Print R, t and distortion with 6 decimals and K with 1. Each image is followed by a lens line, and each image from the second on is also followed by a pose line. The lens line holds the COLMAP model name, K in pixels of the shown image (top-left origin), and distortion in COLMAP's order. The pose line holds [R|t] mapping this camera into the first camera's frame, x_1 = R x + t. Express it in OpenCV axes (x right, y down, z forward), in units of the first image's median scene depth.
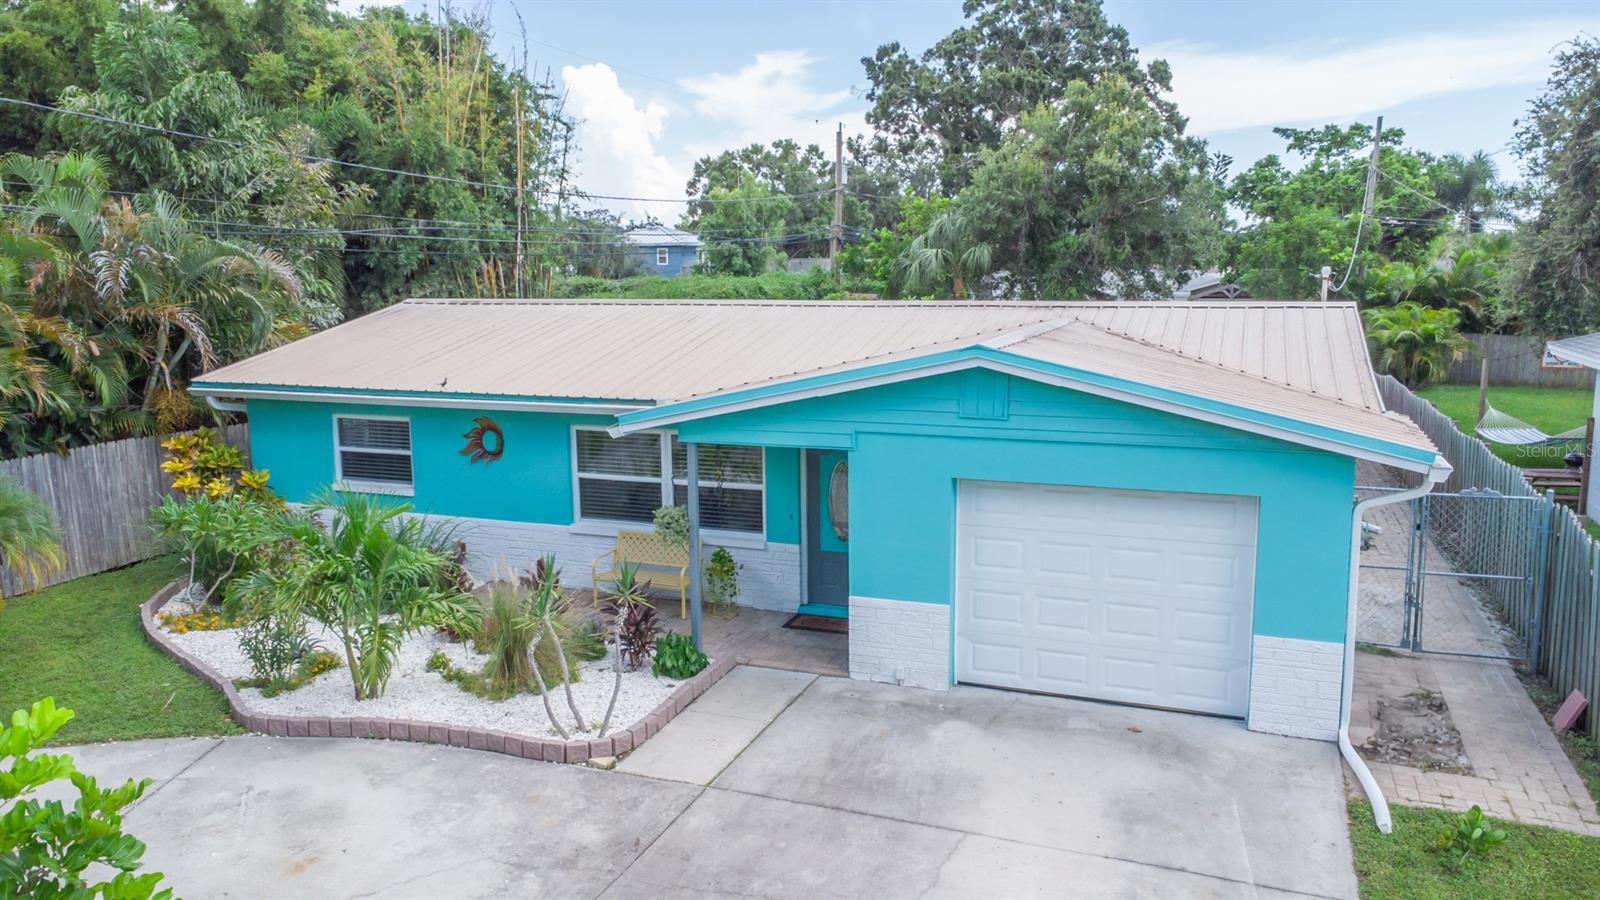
lens RADIAL K [[1144.5, 0, 800.0], [0, 1144.5, 450.0], [0, 0, 1]] dist [0.031796, -0.037798]
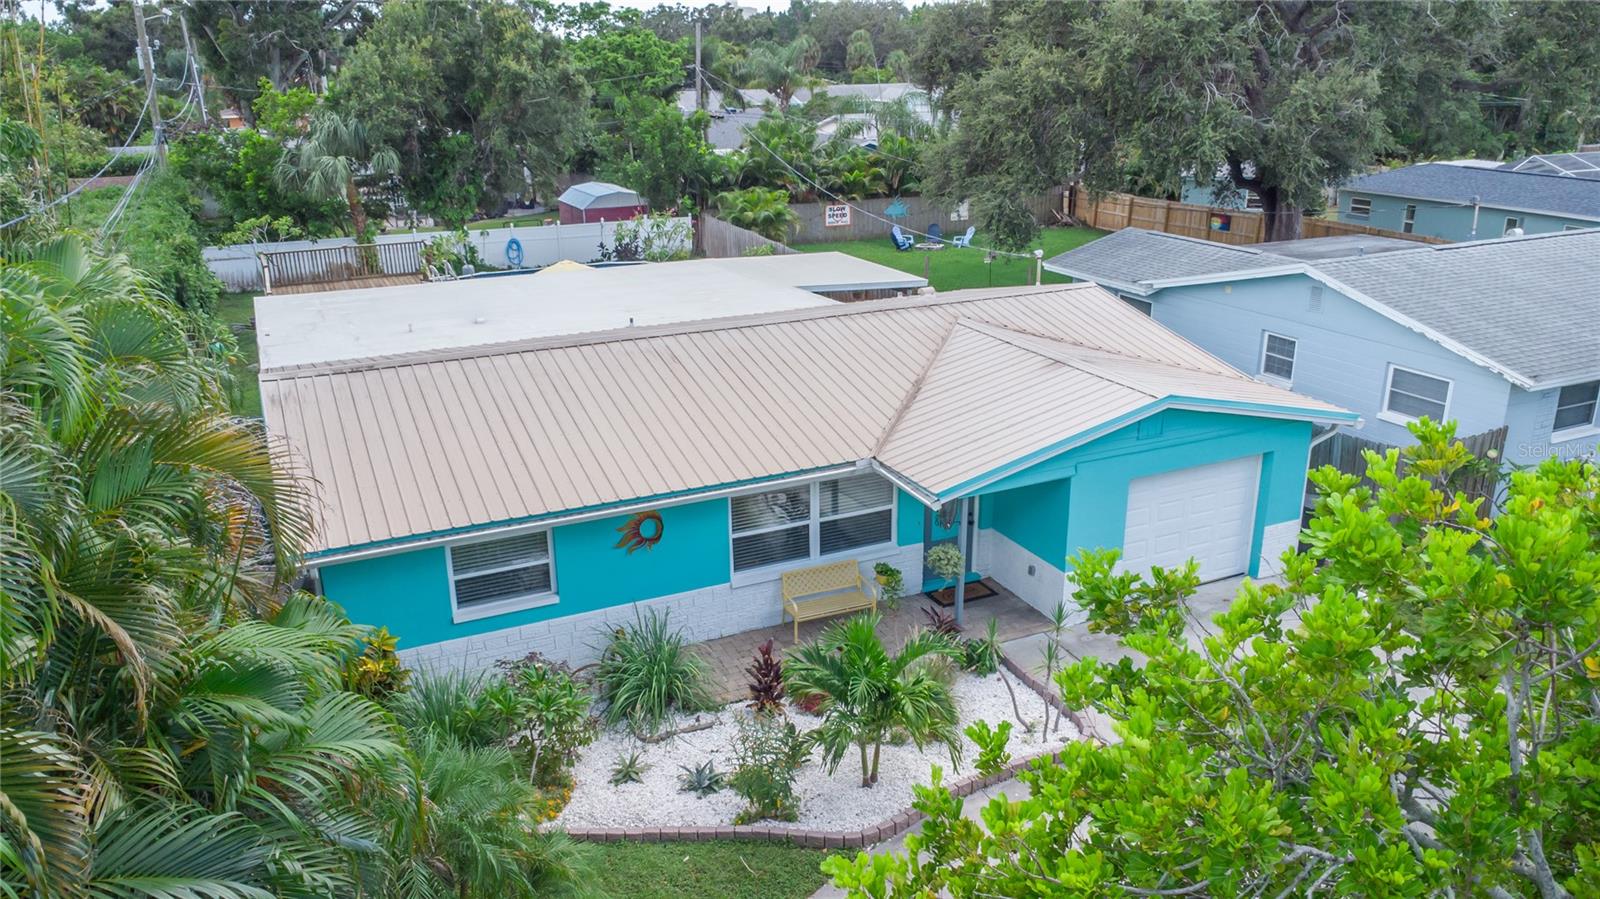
lens RADIAL K [[1144.5, 0, 800.0], [0, 1144.5, 449.5], [0, 0, 1]] dist [0.031796, -0.037798]
pose [[0.692422, -0.231808, 0.683239, -1.134409], [0.112806, 0.970118, 0.214817, -0.369518], [-0.712619, -0.071671, 0.697881, 0.262740]]
